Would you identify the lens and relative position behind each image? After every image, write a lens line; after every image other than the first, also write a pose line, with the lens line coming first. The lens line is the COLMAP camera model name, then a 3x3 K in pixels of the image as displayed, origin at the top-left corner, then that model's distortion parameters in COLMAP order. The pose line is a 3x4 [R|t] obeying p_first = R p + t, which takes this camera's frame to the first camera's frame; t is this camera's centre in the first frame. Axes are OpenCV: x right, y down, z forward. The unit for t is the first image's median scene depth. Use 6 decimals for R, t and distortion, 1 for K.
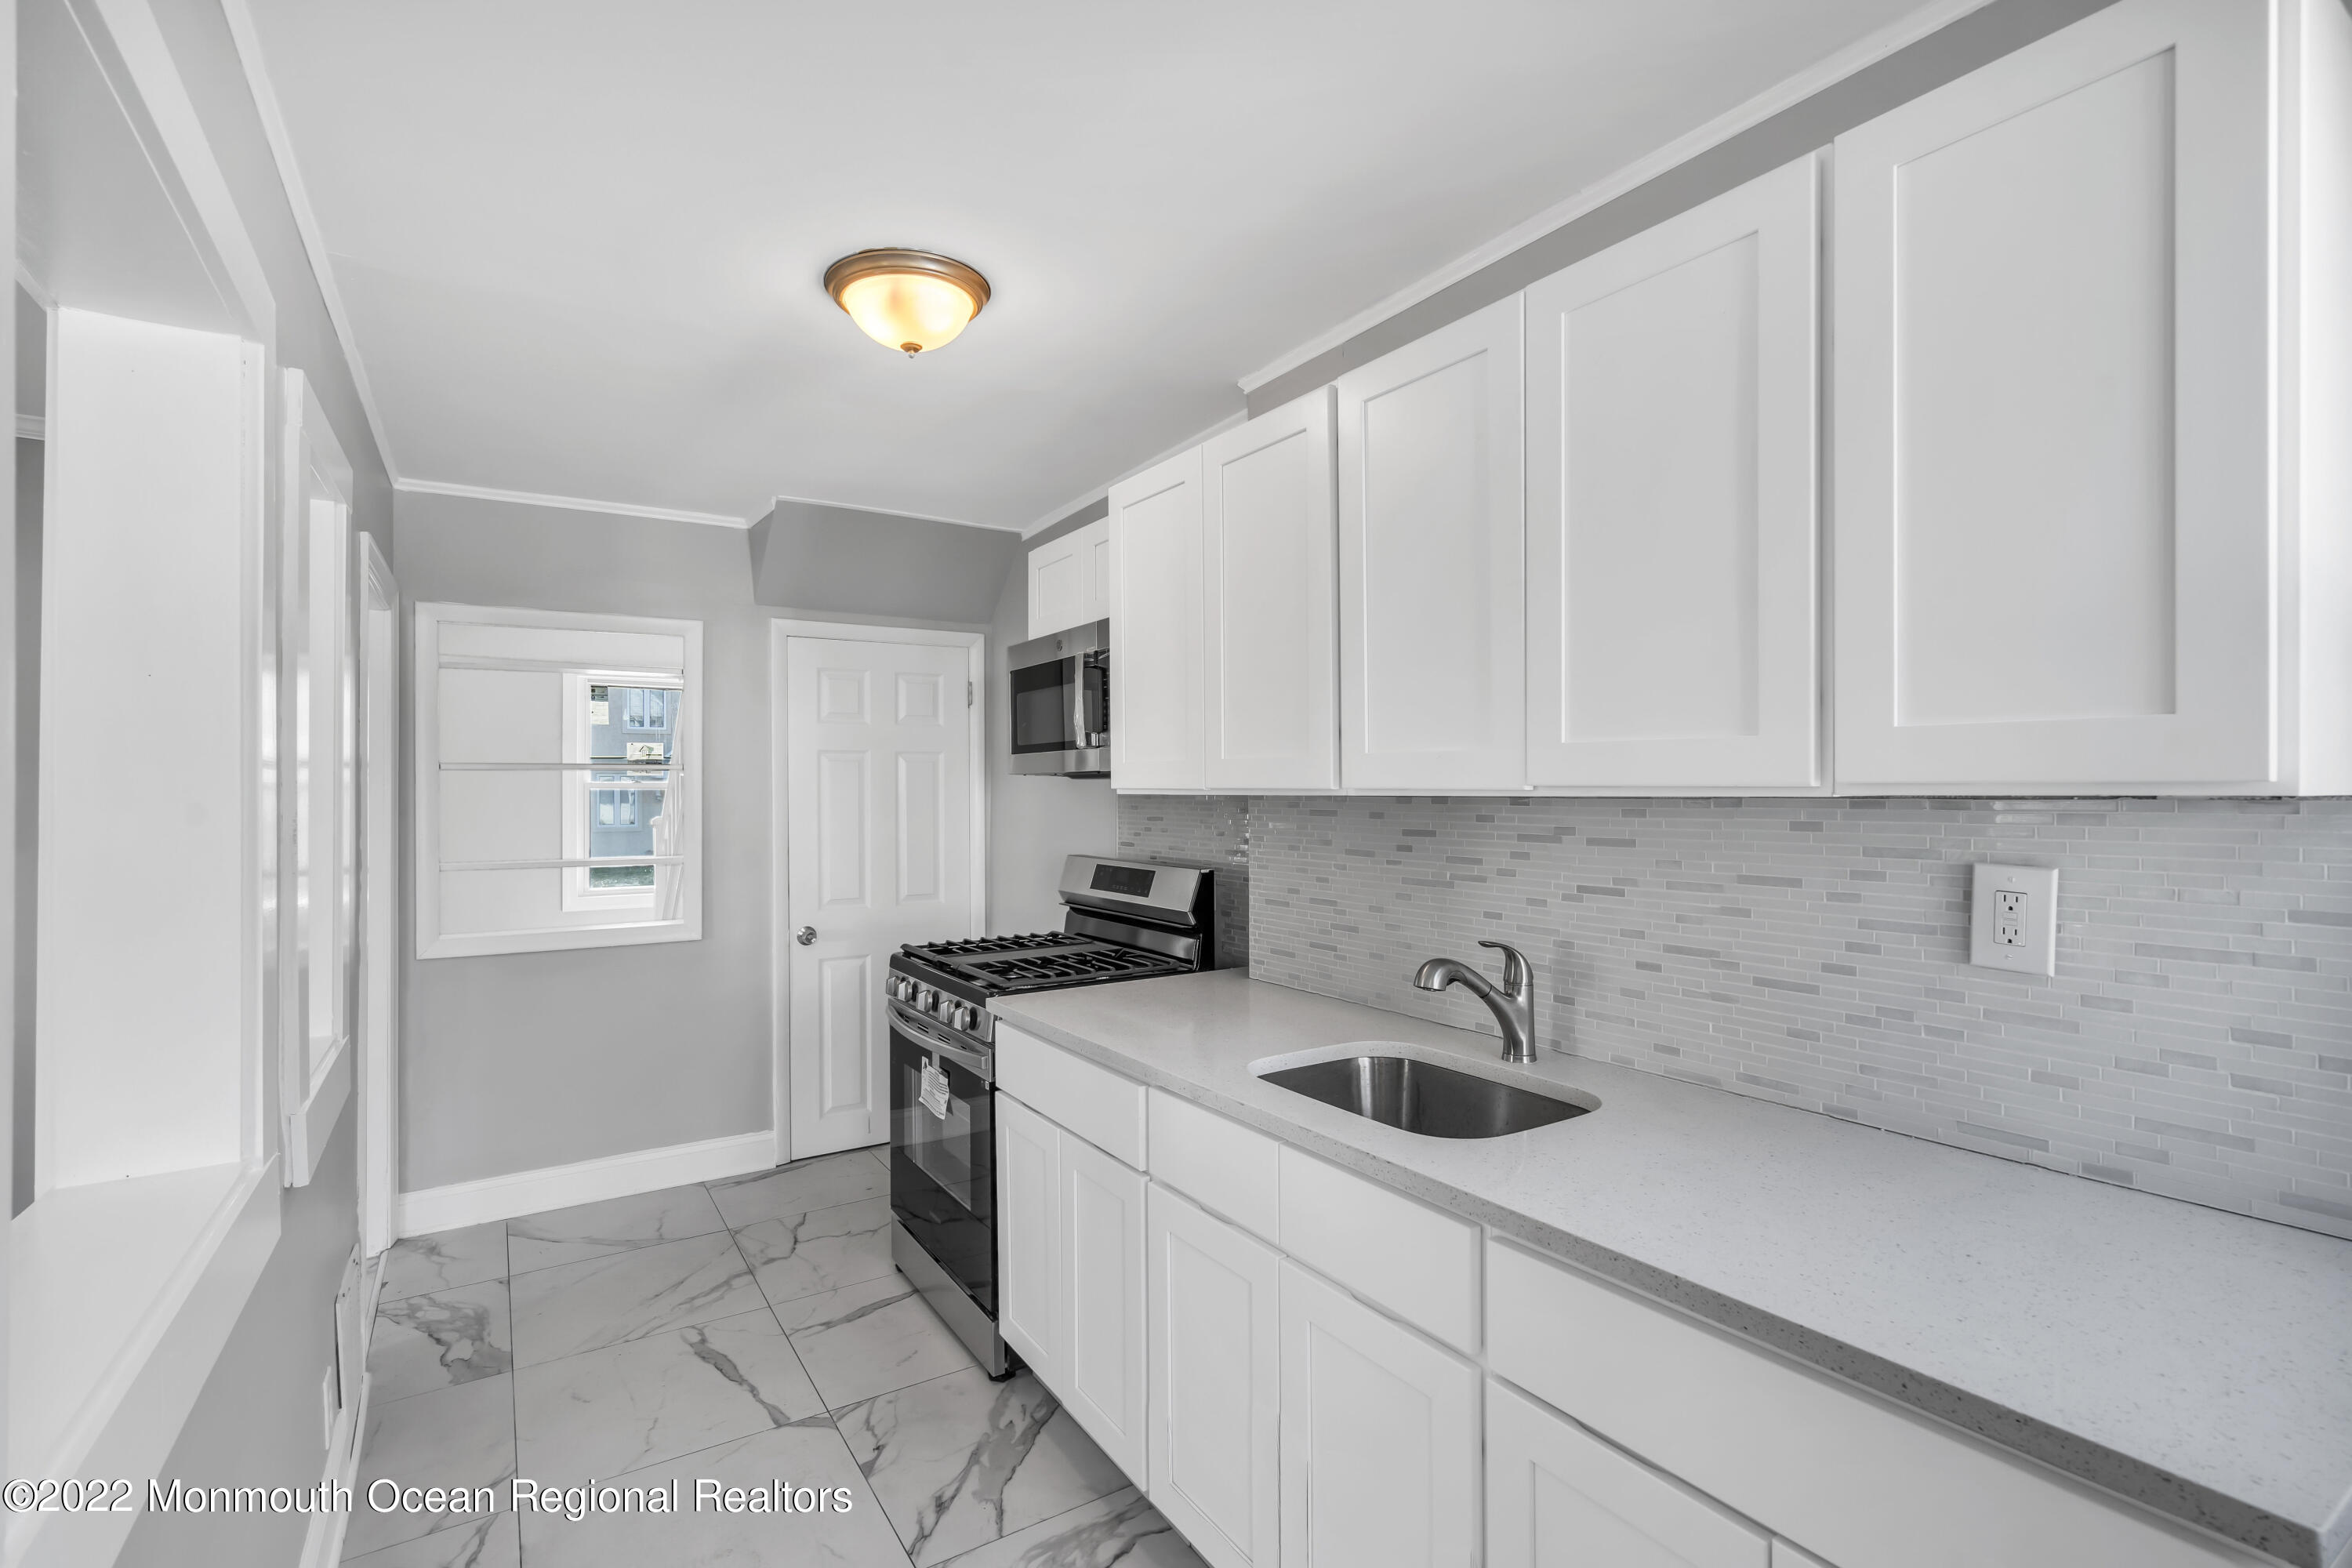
lens RADIAL K [[1072.5, 0, 1173.4], [0, 1072.5, 786.7], [0, 0, 1]] dist [-0.007205, 0.003794]
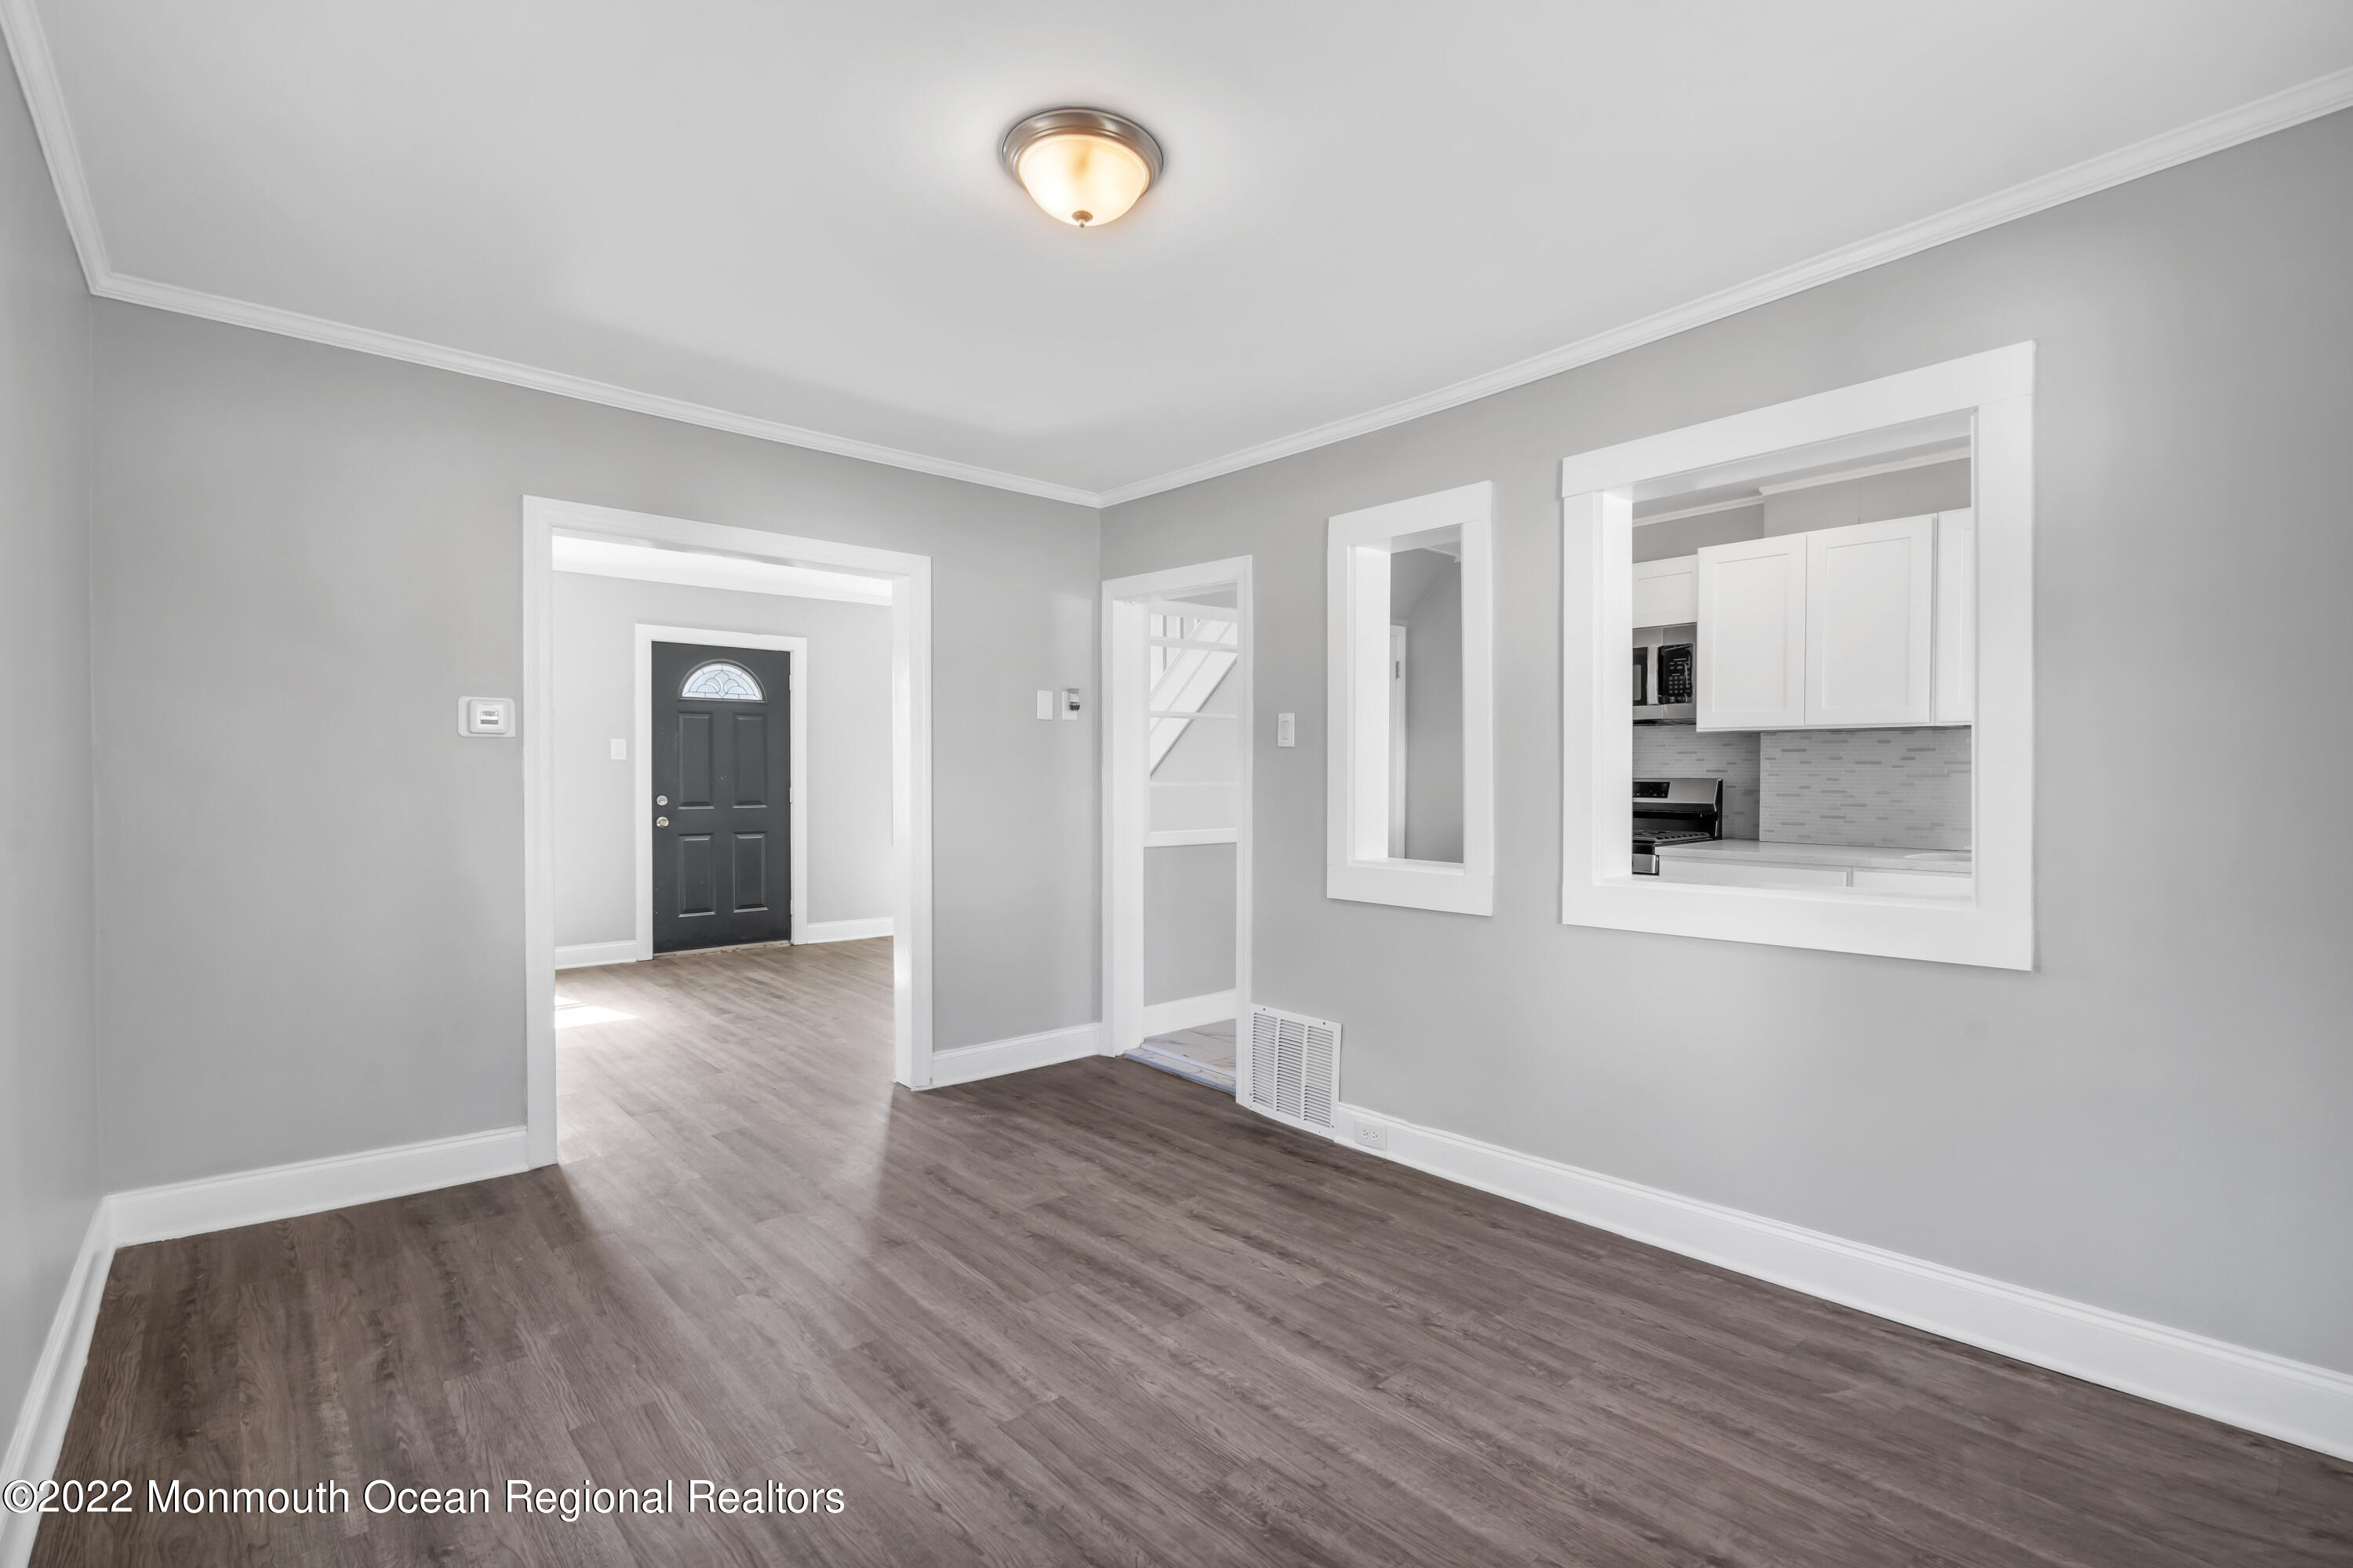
lens RADIAL K [[1077.1, 0, 1174.4], [0, 1077.1, 788.3], [0, 0, 1]] dist [-0.006760, 0.002451]
pose [[0.989601, 0.004077, 0.143784, -0.987351], [-0.006776, 0.999810, 0.018289, 0.063224], [-0.143682, -0.019073, 0.989440, -0.497572]]
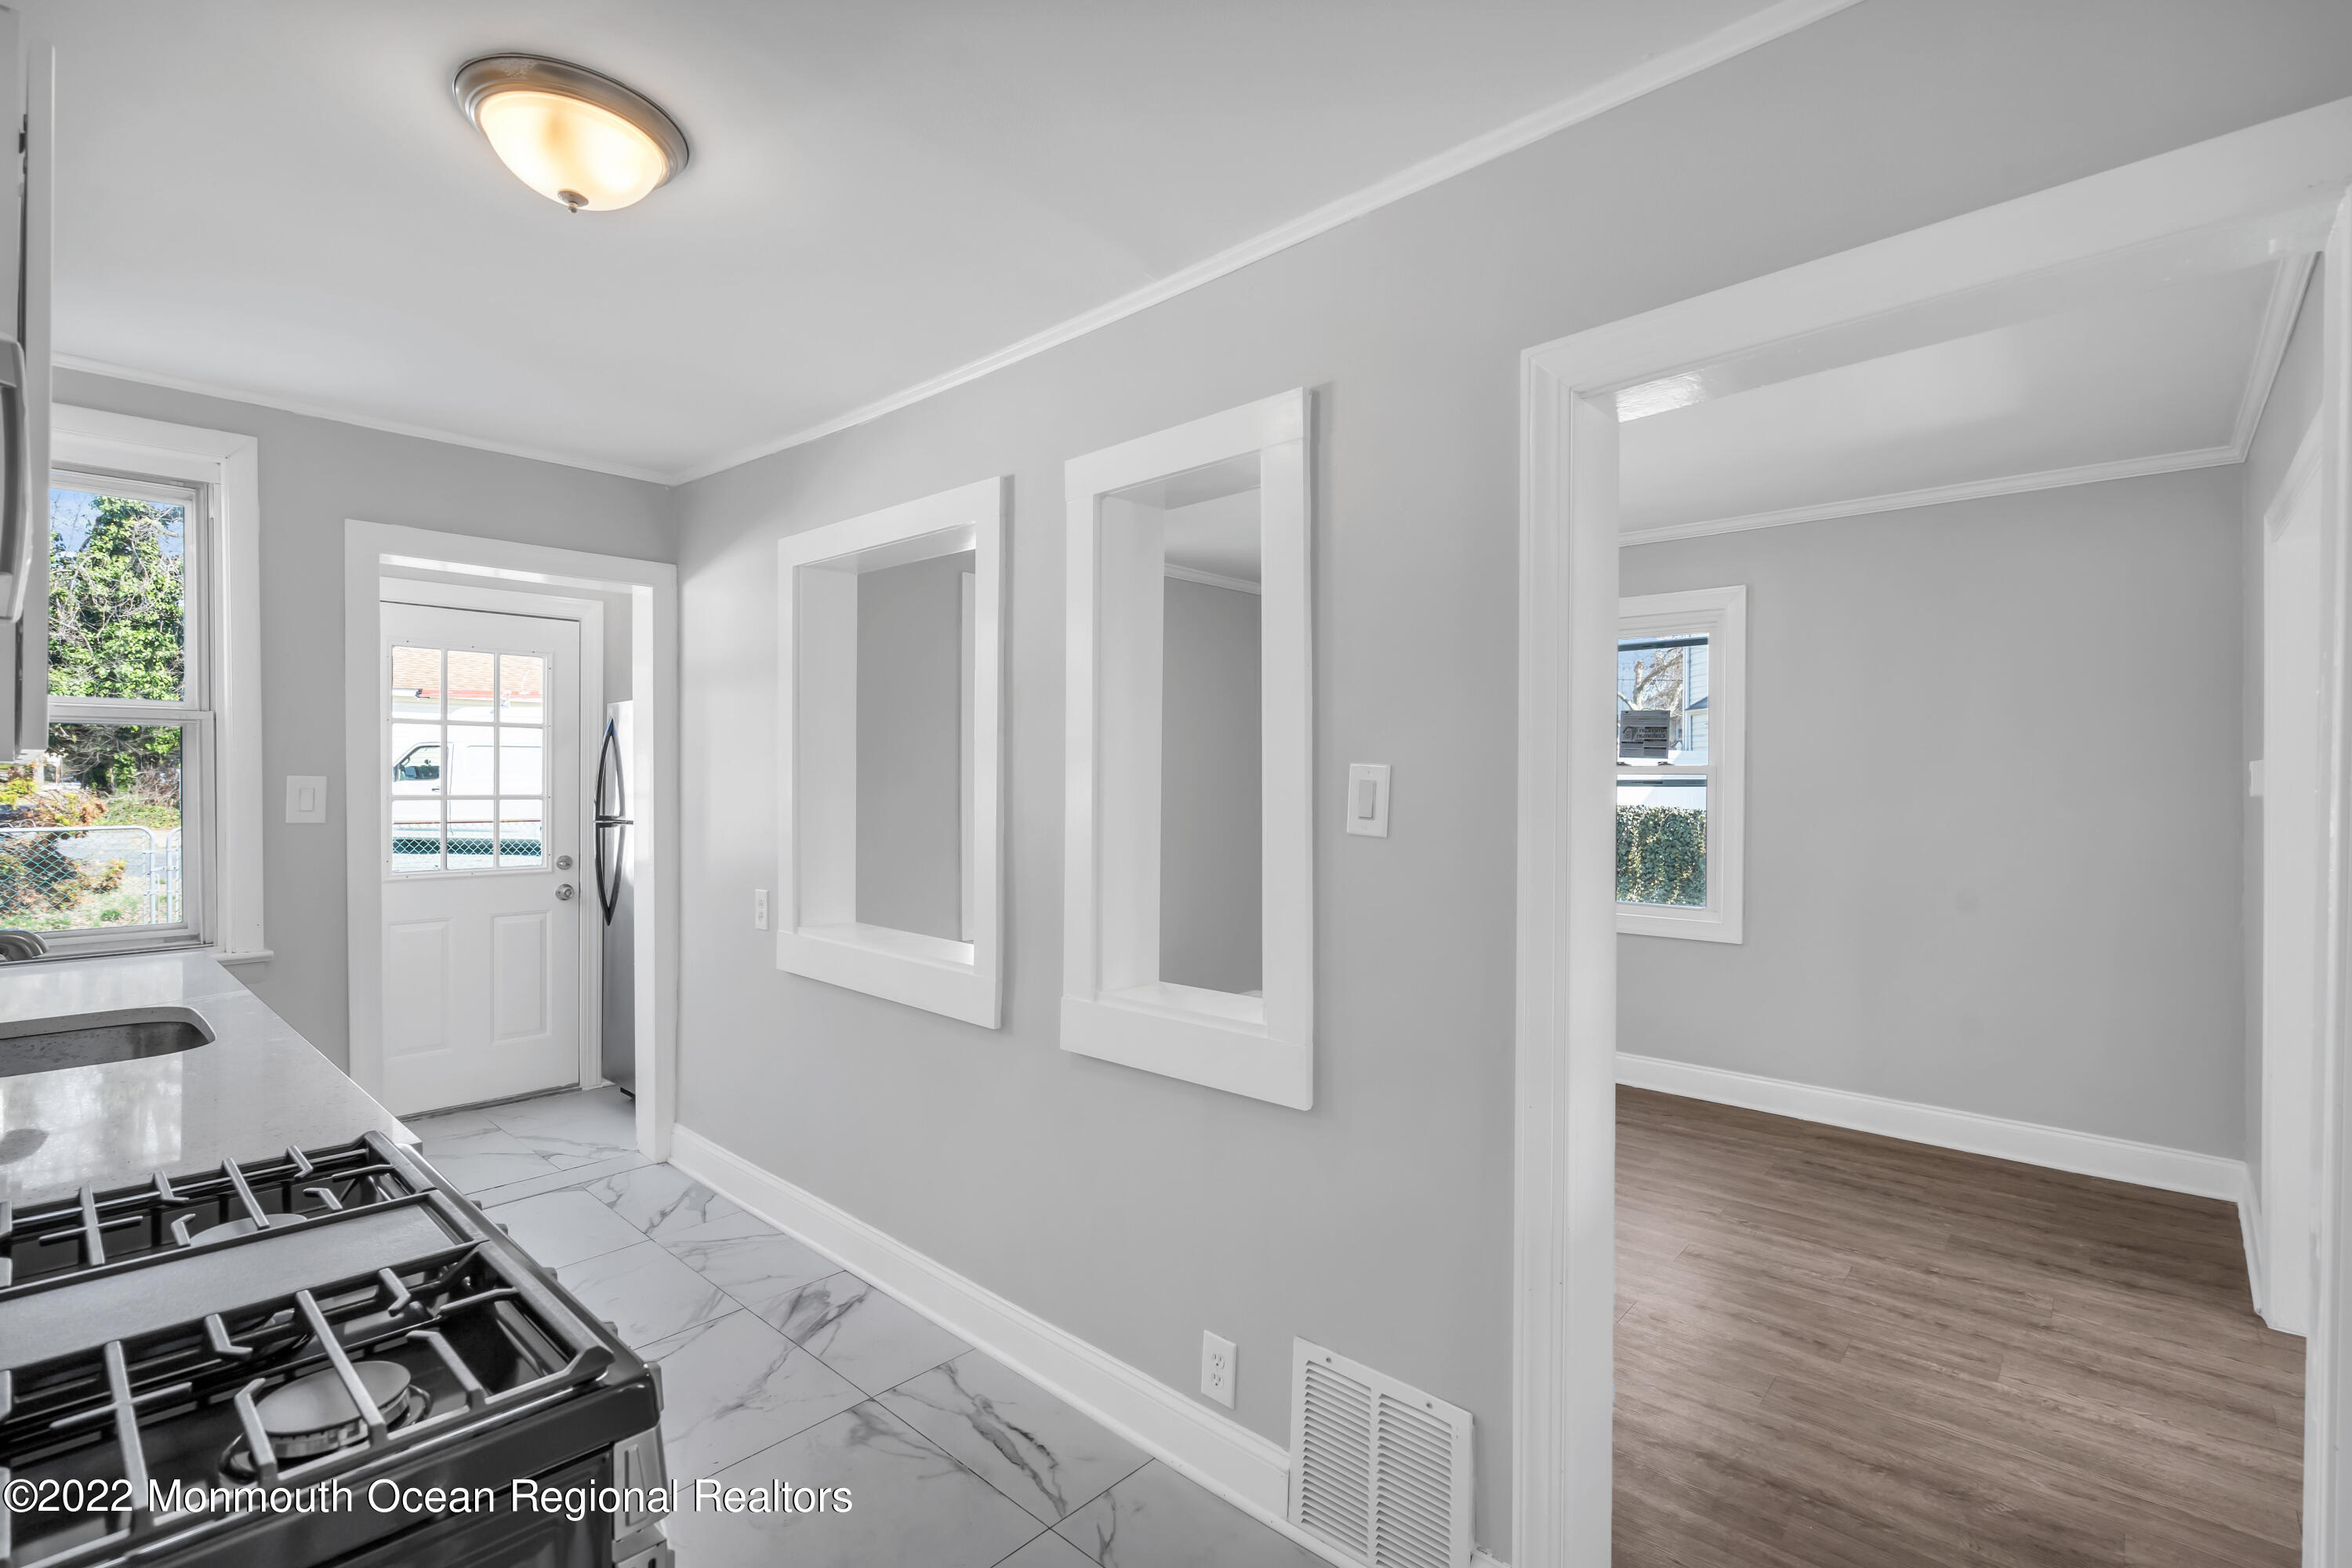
lens RADIAL K [[1072.5, 0, 1173.4], [0, 1072.5, 786.7], [0, 0, 1]] dist [-0.007205, 0.003794]
pose [[-0.966073, 0.005292, -0.258213, -0.333427], [0.004560, 0.999984, 0.003432, 0.015303], [0.258227, 0.002138, -0.966082, 1.343899]]
